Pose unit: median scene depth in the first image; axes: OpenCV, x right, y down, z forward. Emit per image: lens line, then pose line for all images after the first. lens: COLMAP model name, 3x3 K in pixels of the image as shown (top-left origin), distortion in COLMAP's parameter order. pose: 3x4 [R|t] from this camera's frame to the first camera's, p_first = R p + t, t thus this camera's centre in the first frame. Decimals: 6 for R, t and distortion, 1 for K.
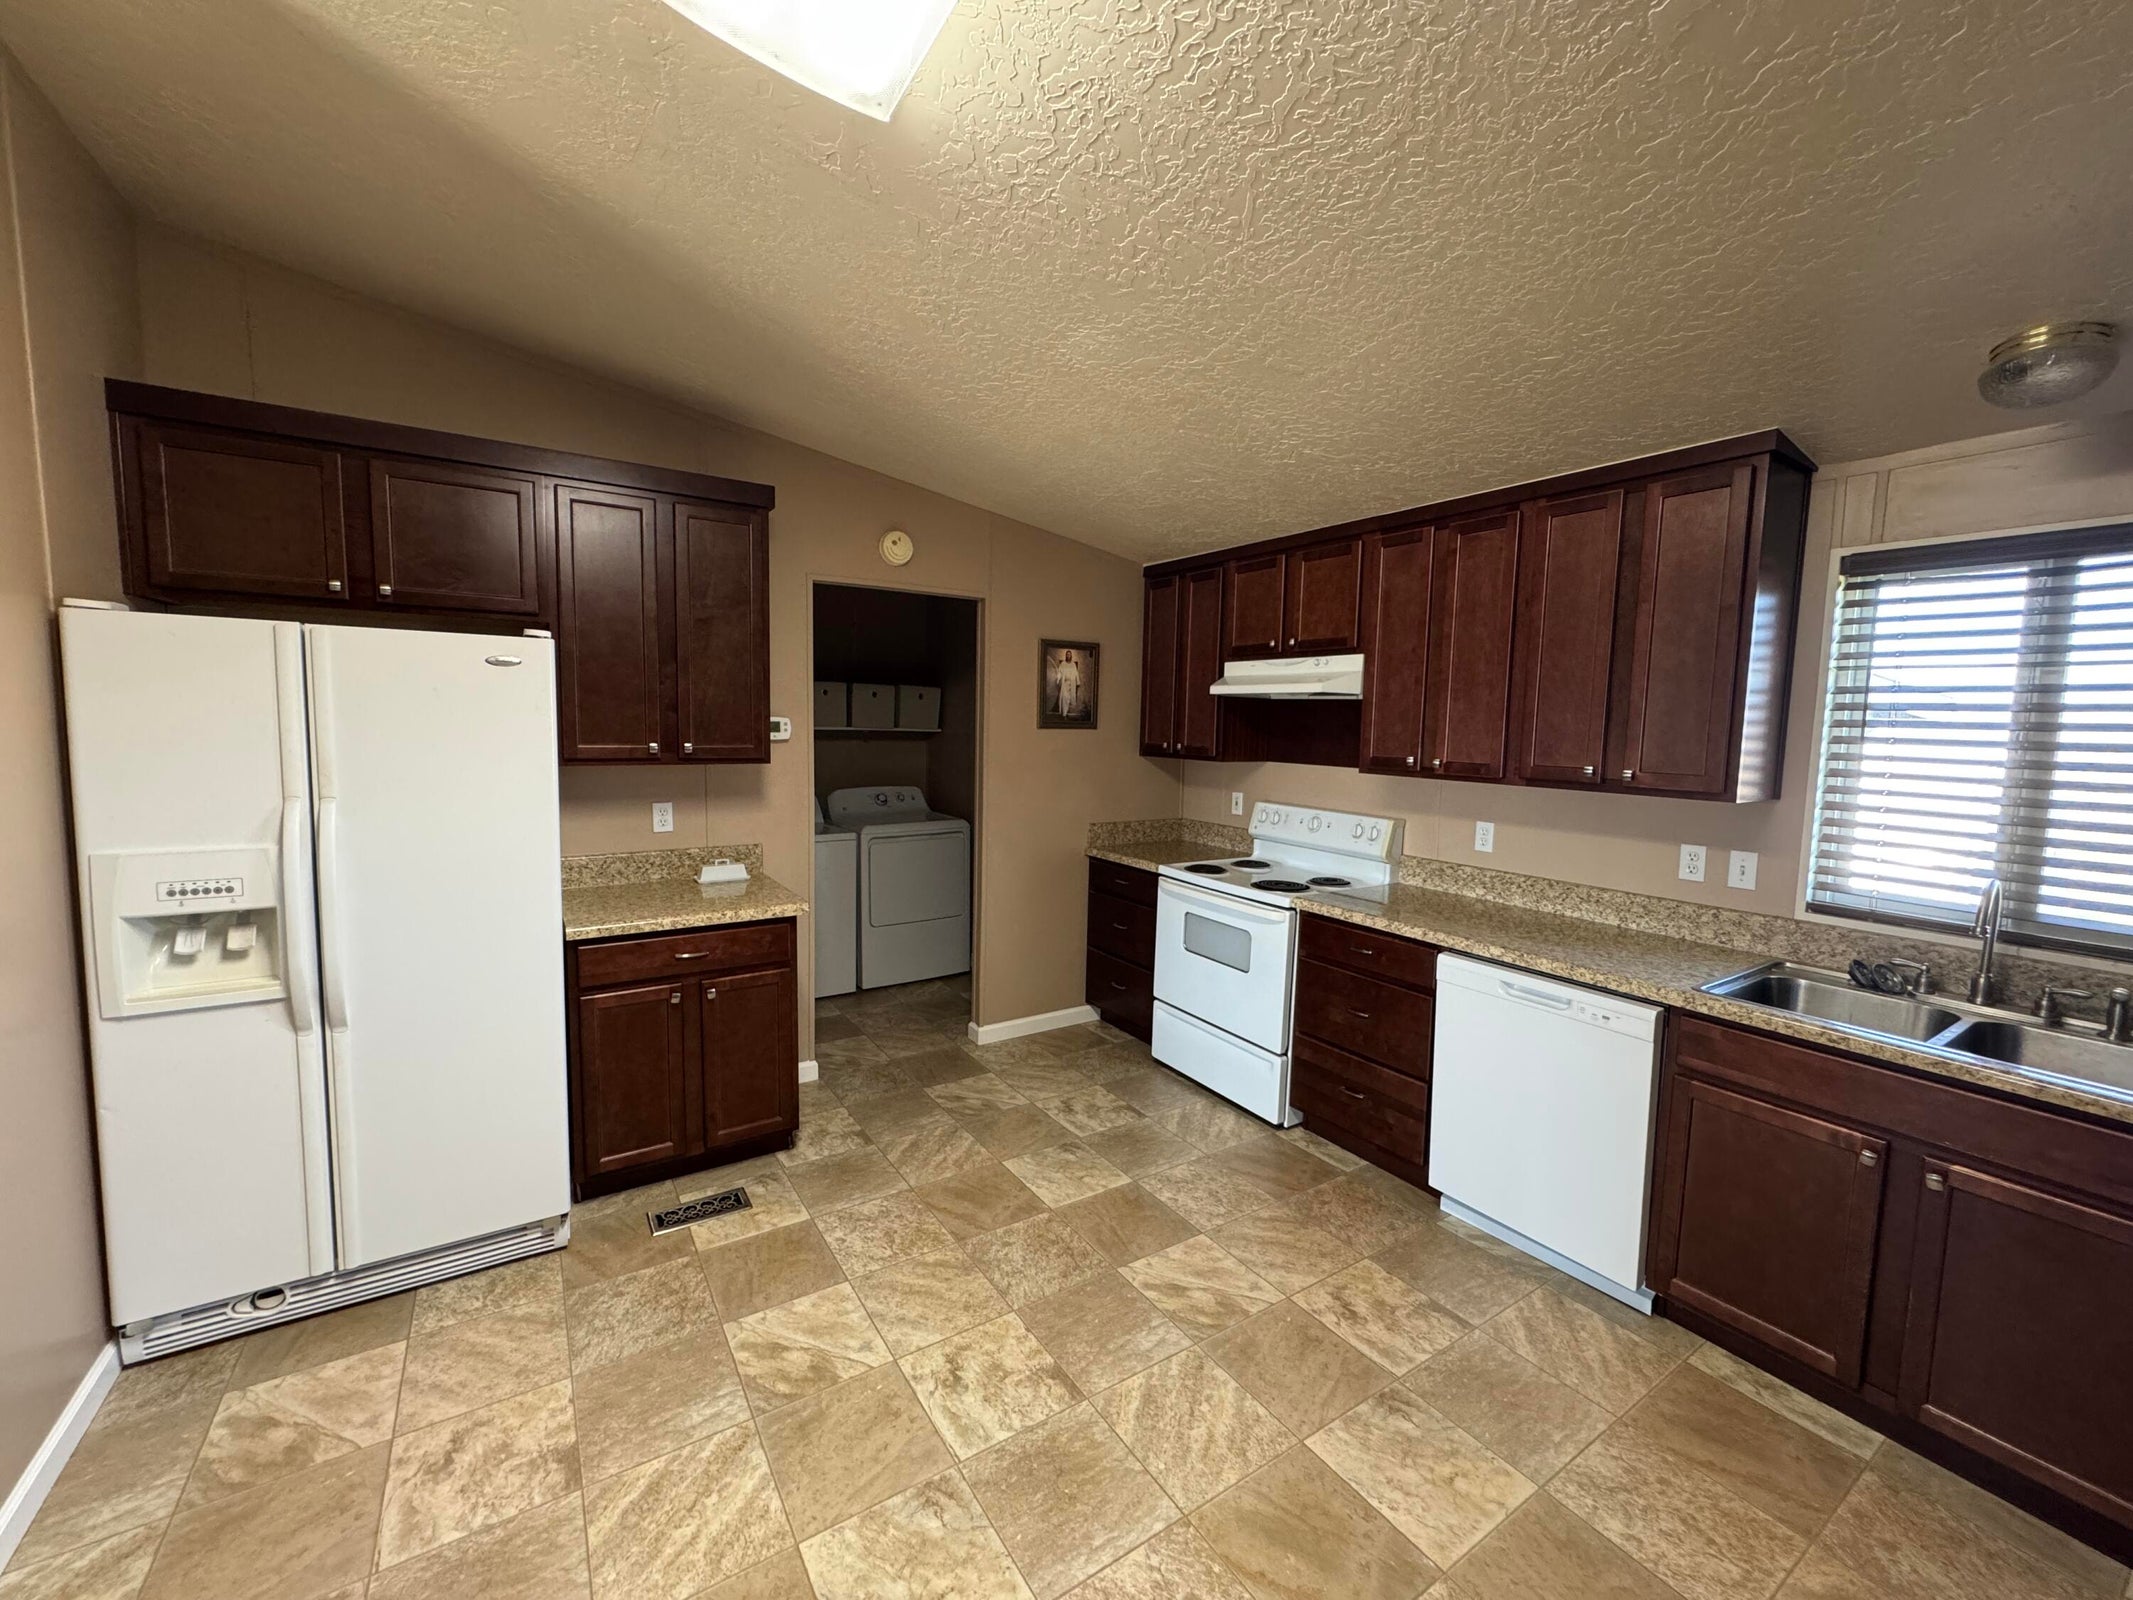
lens RADIAL K [[850.8, 0, 1065.8], [0, 850.8, 799.6], [0, 0, 1]] dist [-0.002770, 0.000974]
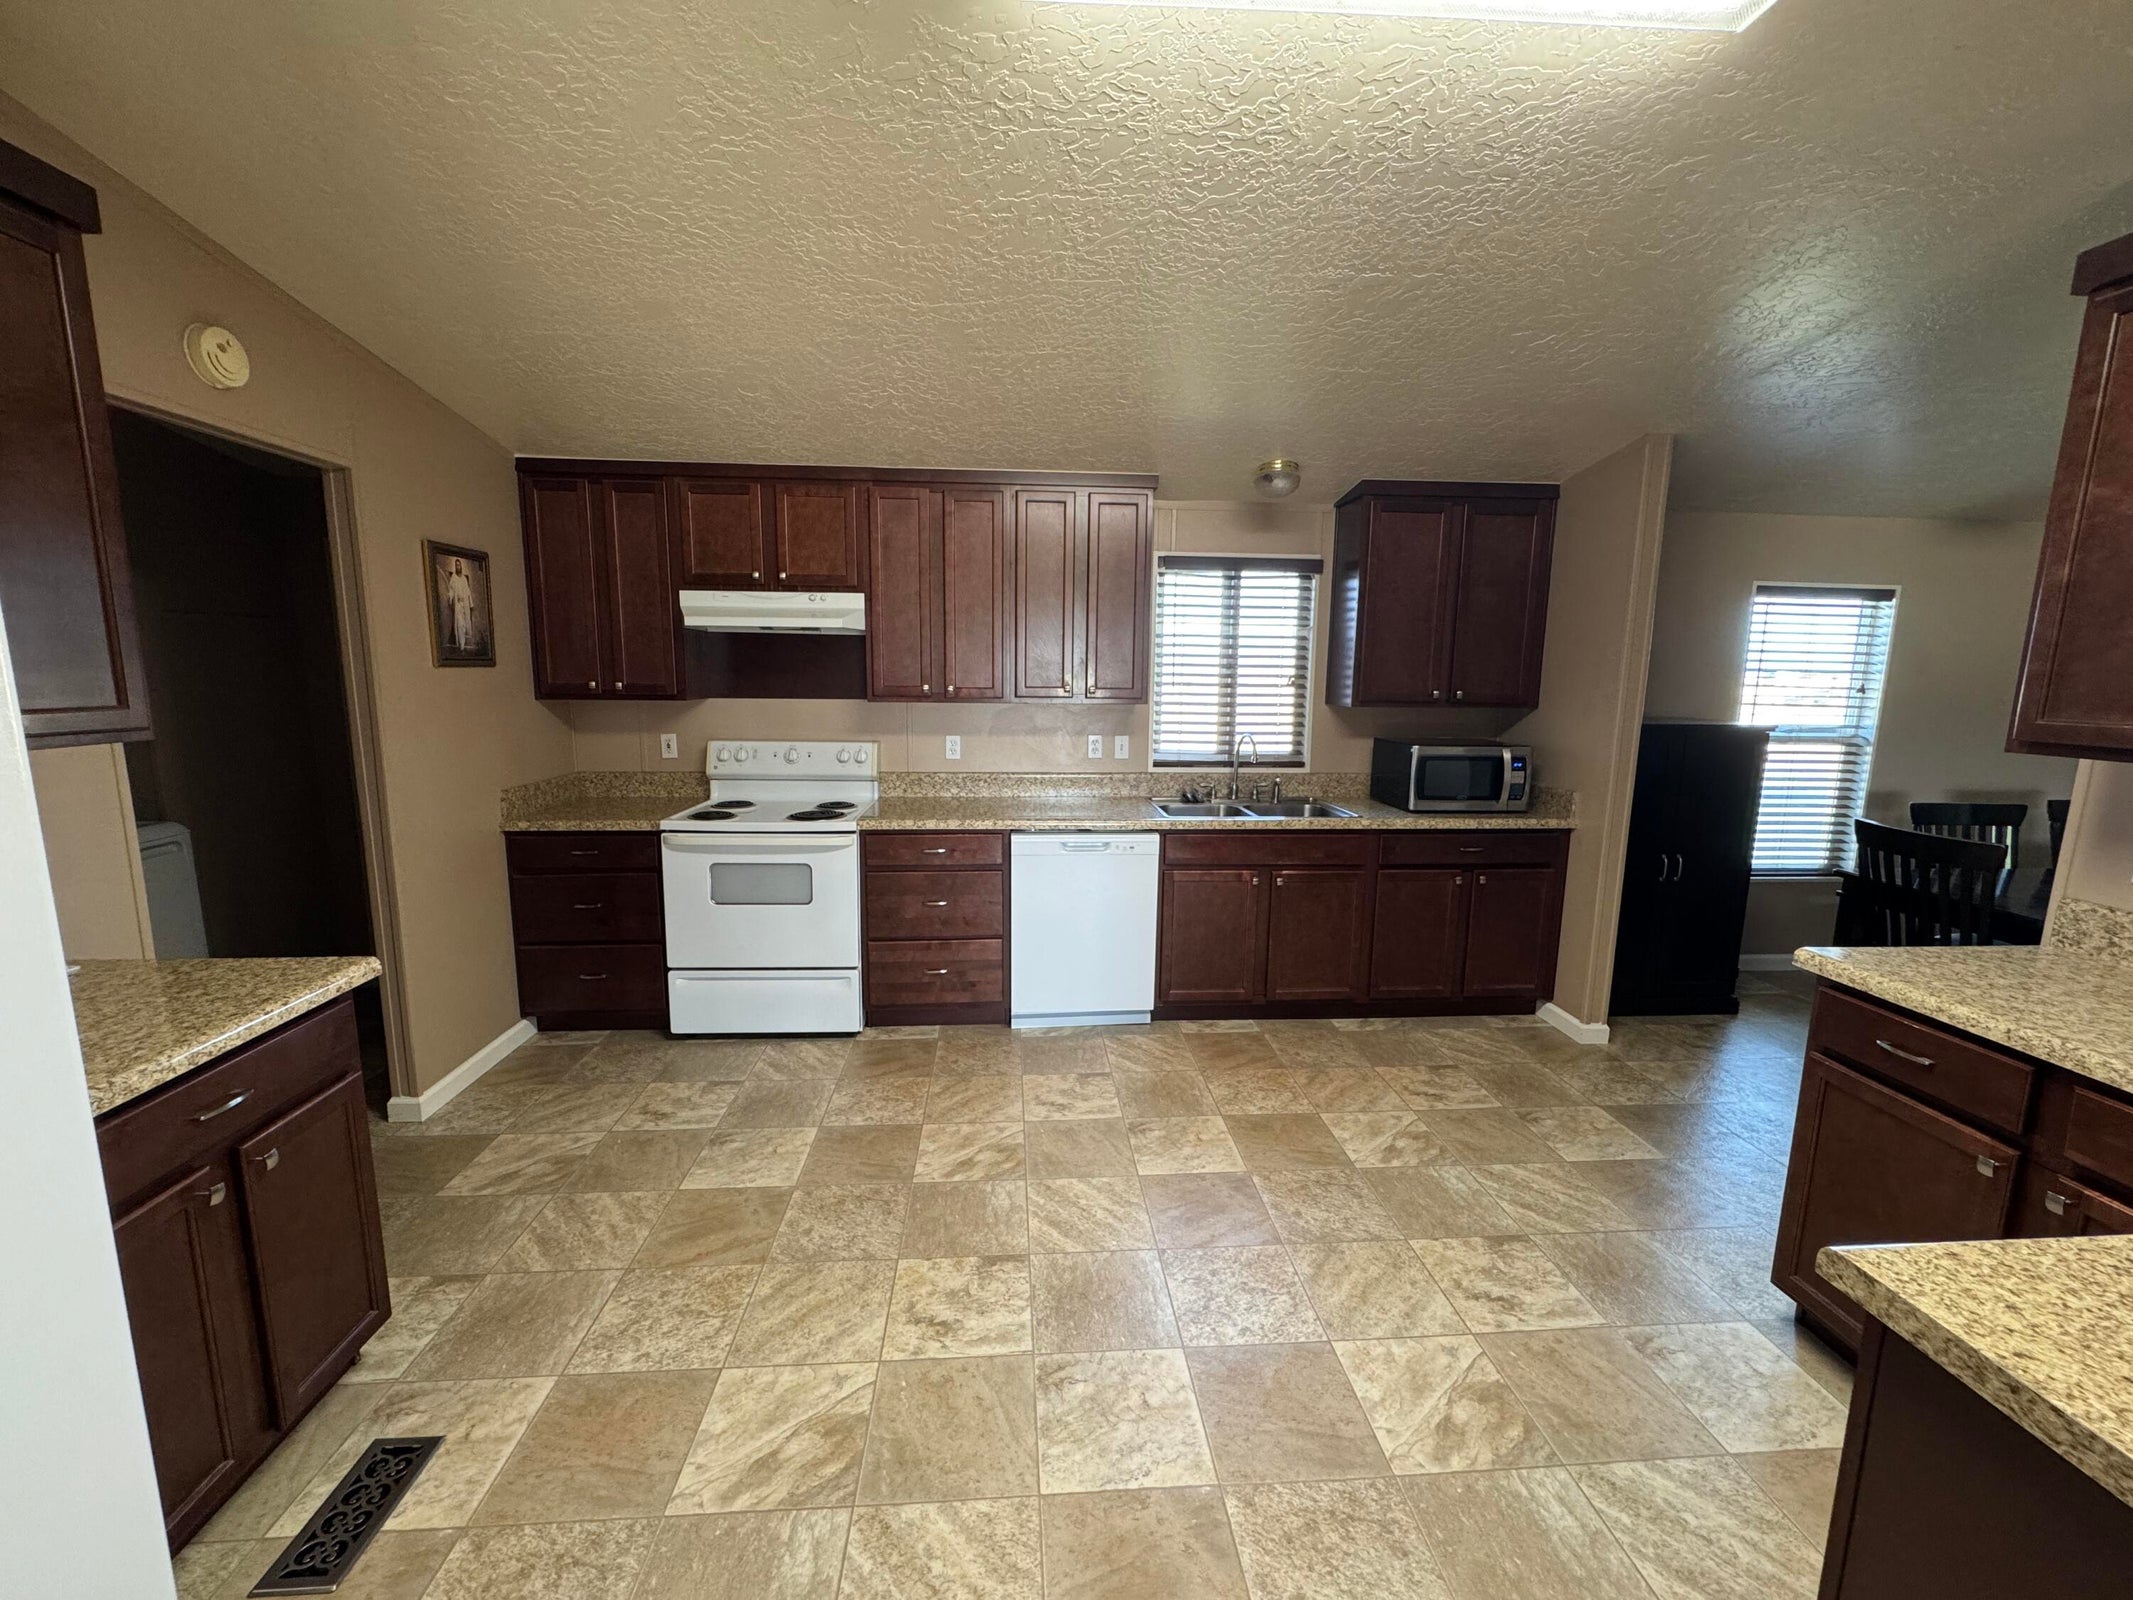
lens RADIAL K [[850.8, 0, 1062.0], [0, 850.8, 798.6], [0, 0, 1]] dist [-0.002770, 0.000974]
pose [[0.484918, -0.149186, 0.861741, -0.656059], [0.083446, 0.988740, 0.124216, -0.030037], [-0.870569, 0.011674, 0.491907, 0.304111]]
